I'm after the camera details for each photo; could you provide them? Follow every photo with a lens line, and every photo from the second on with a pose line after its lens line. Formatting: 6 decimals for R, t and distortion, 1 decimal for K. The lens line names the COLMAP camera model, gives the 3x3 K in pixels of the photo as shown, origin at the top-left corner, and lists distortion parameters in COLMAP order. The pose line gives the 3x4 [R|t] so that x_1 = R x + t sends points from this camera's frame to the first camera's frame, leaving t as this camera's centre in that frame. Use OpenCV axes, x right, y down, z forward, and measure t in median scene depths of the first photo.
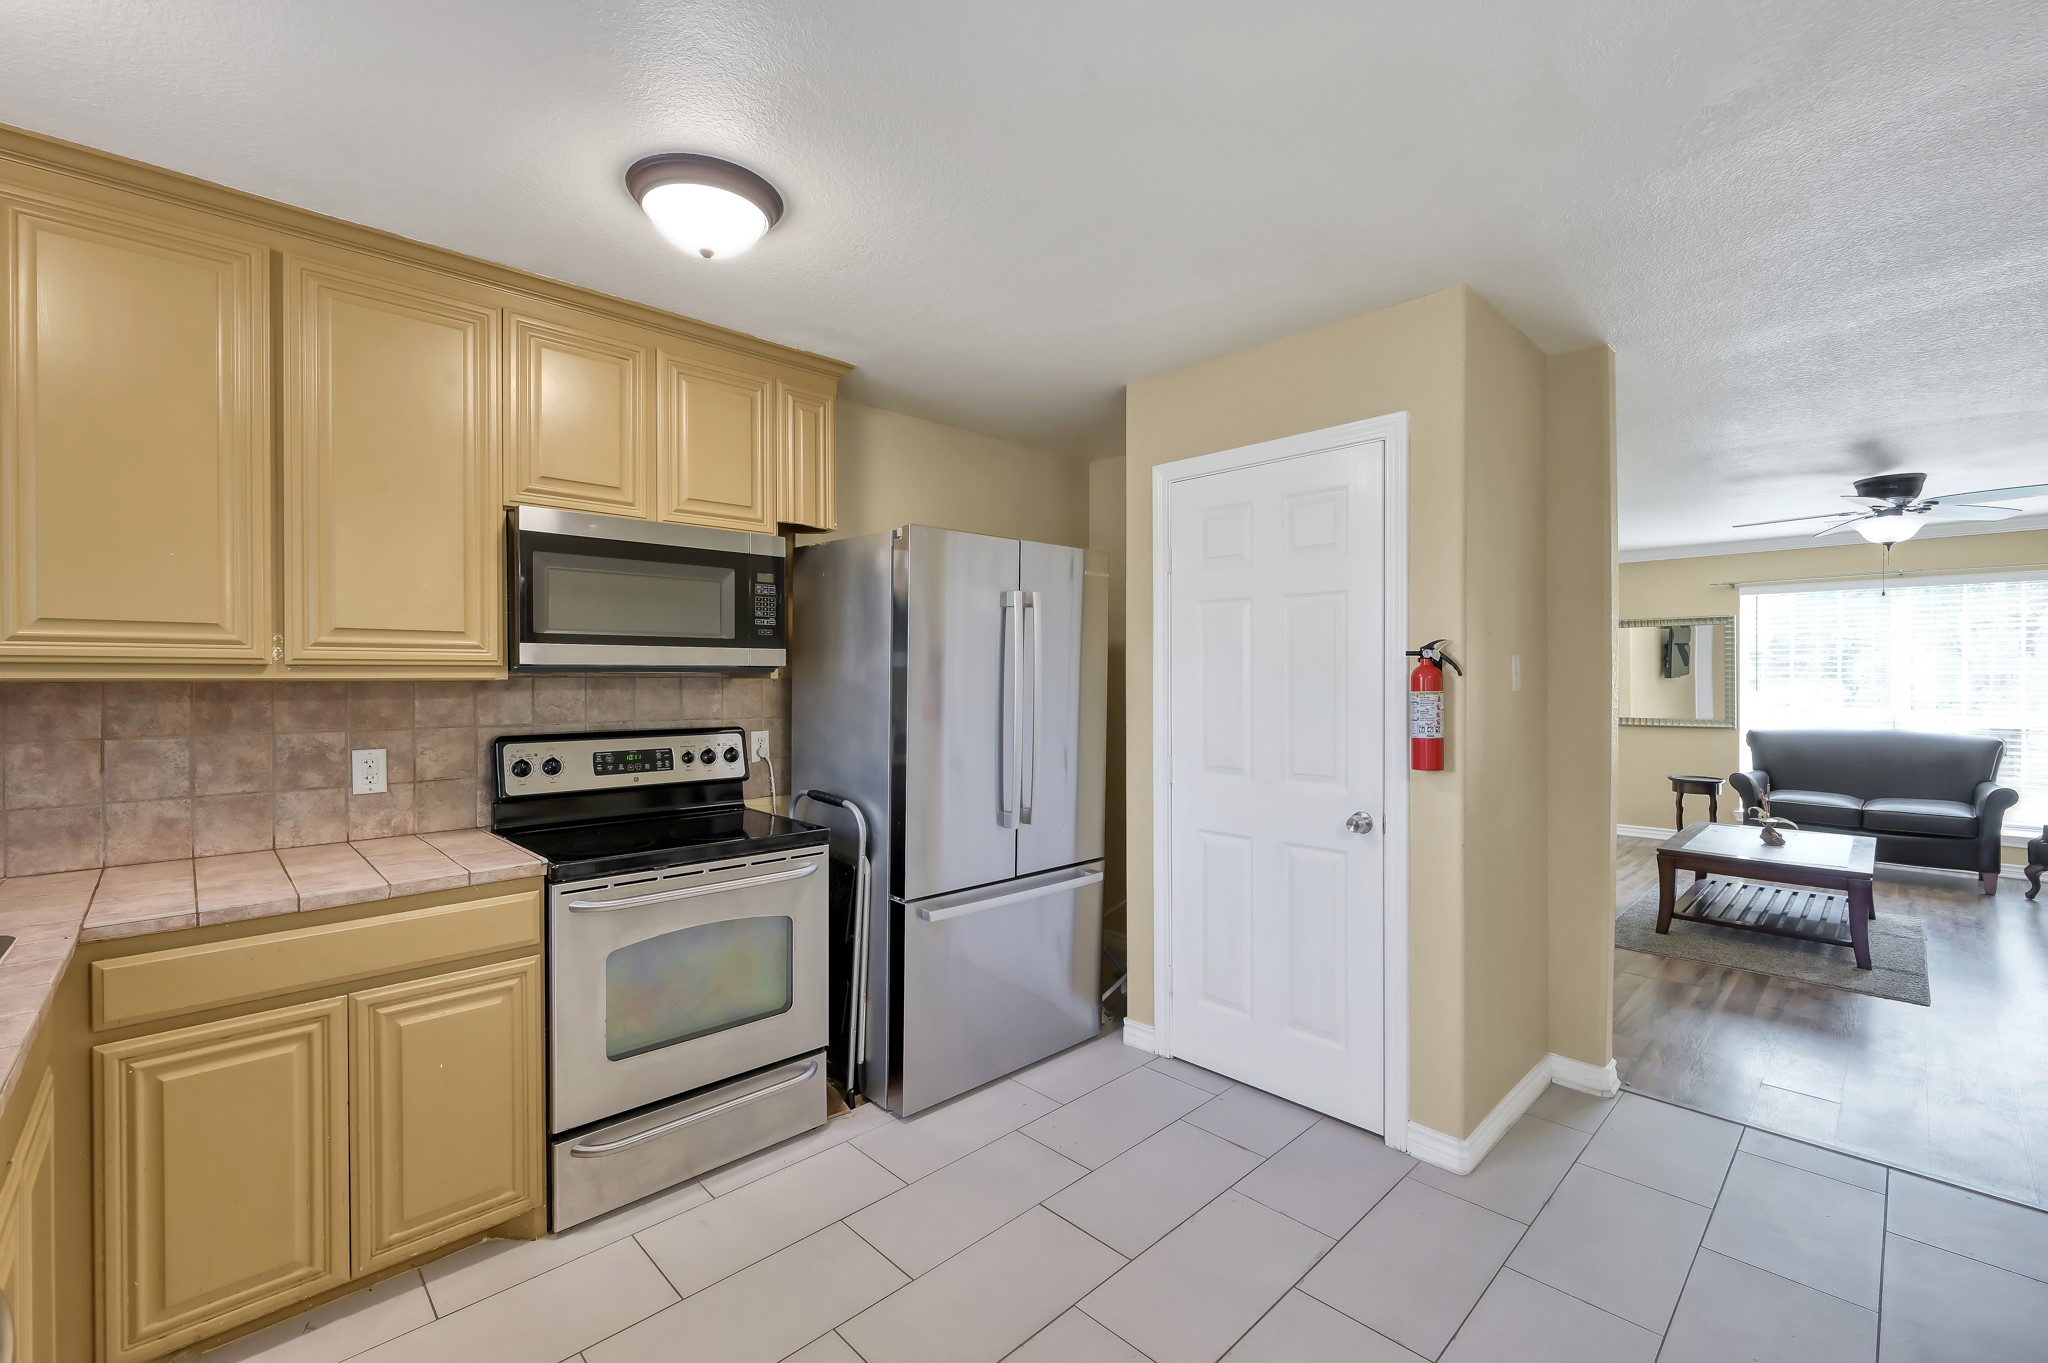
lens RADIAL K [[863.3, 0, 1024.0], [0, 863.3, 681.5], [0, 0, 1]] dist [0.001623, 0.000424]
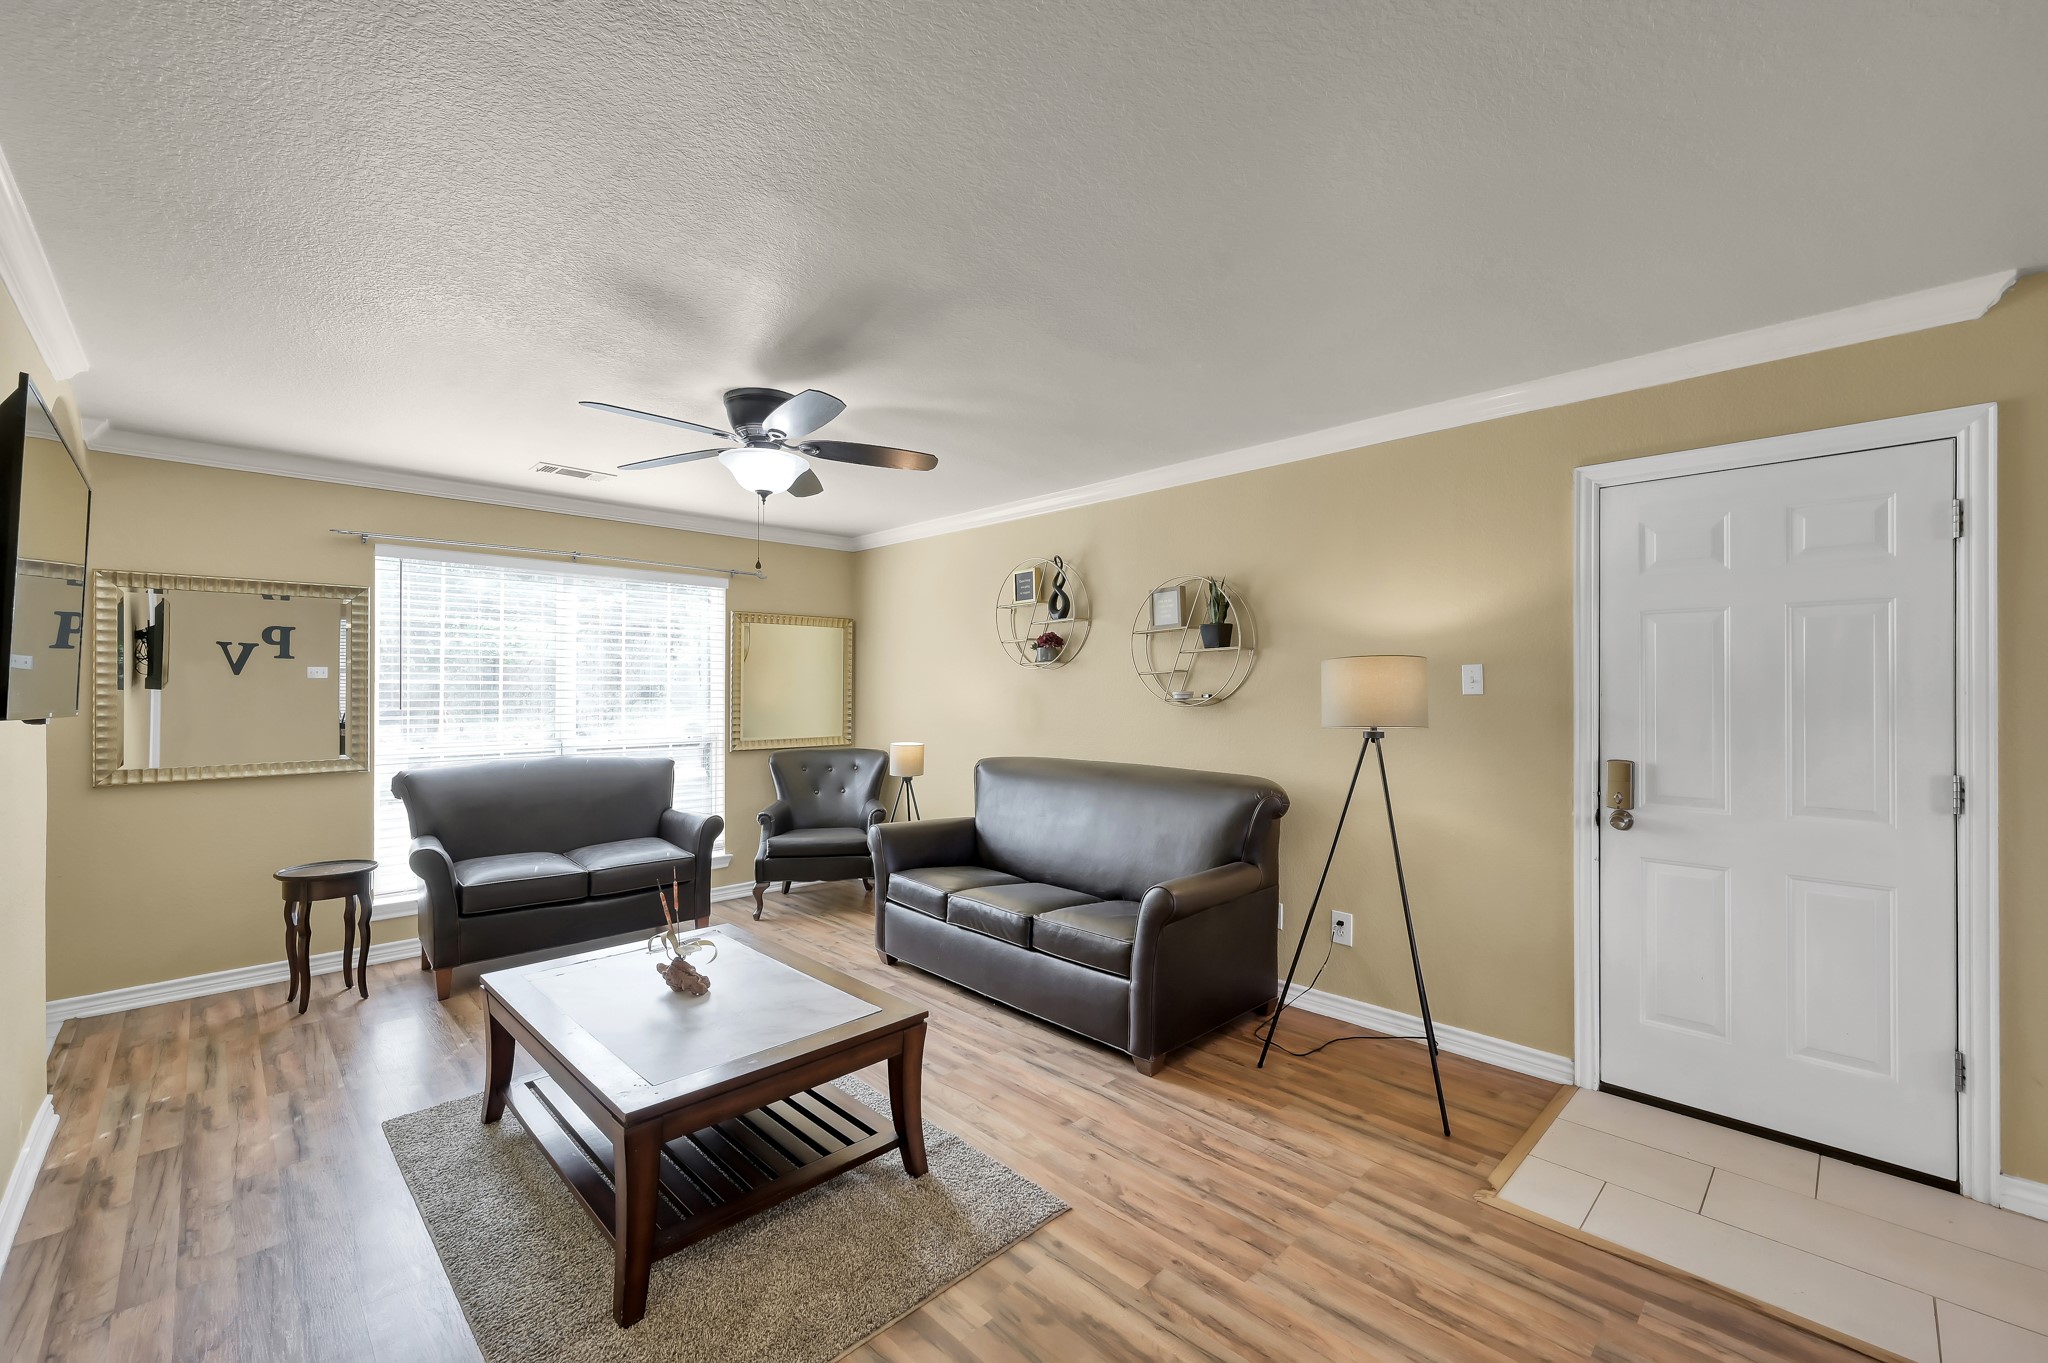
lens RADIAL K [[834.4, 0, 1024.0], [0, 834.4, 681.5], [0, 0, 1]] dist [0.000135, 0.000109]
pose [[-0.006602, 0.012507, 0.999900, 0.263223], [0.006221, 0.999903, -0.012466, 0.001003], [-0.999959, 0.006138, -0.006680, 0.623675]]
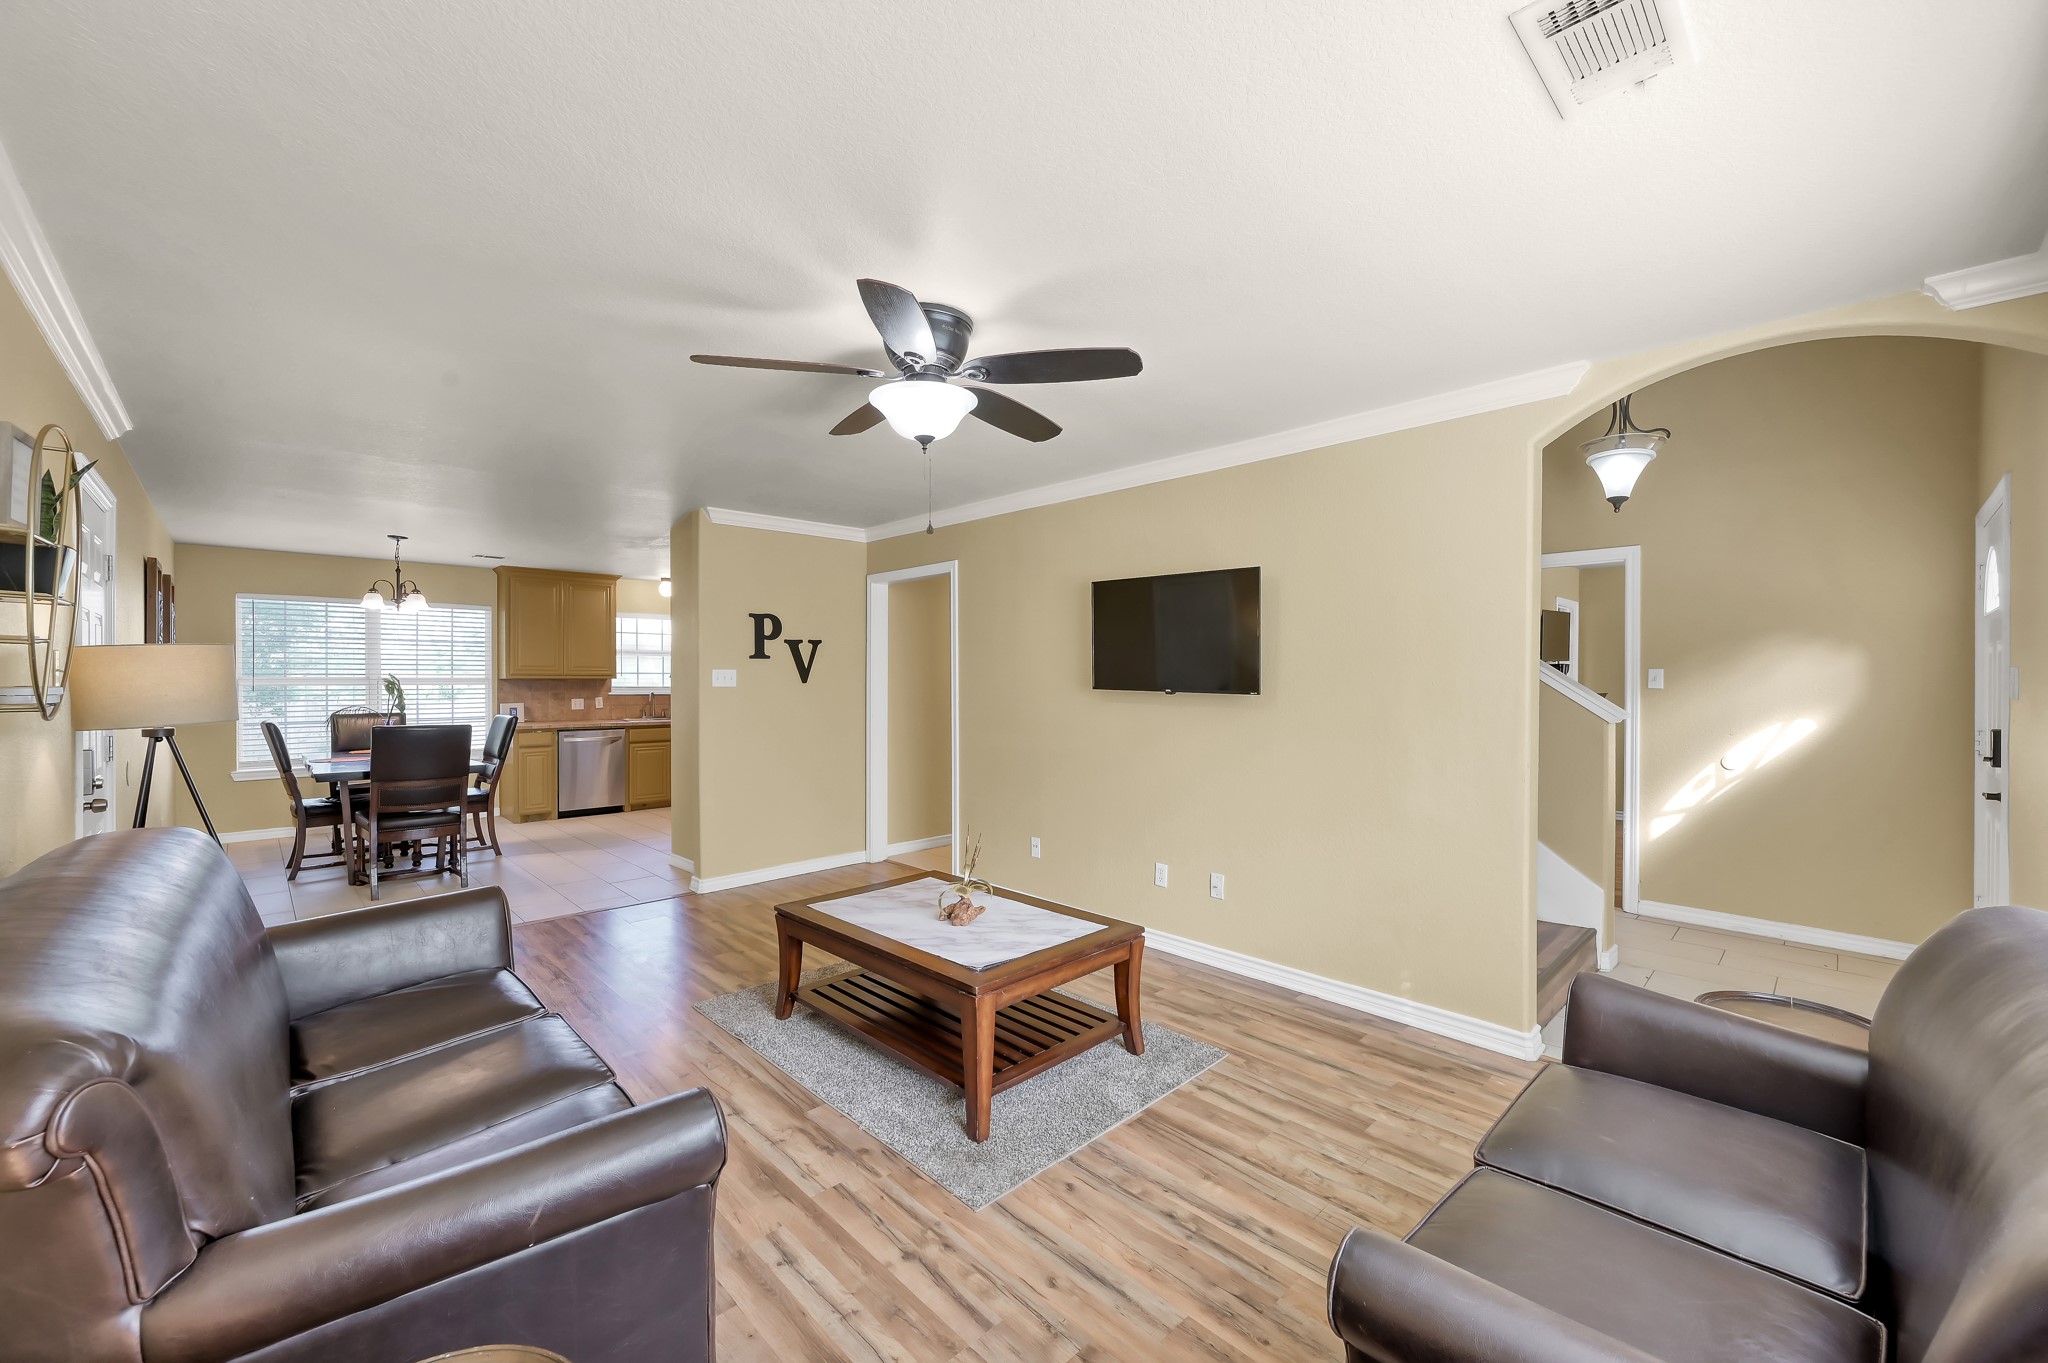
lens RADIAL K [[801.0, 0, 1024.0], [0, 801.0, 681.5], [0, 0, 1]] dist [-0.007716, 0.000052]
pose [[-0.001067, 0.006791, -0.999976, 1.180787], [-0.004411, 0.999967, 0.006796, -0.004323], [0.999990, 0.004418, -0.001037, 0.831180]]
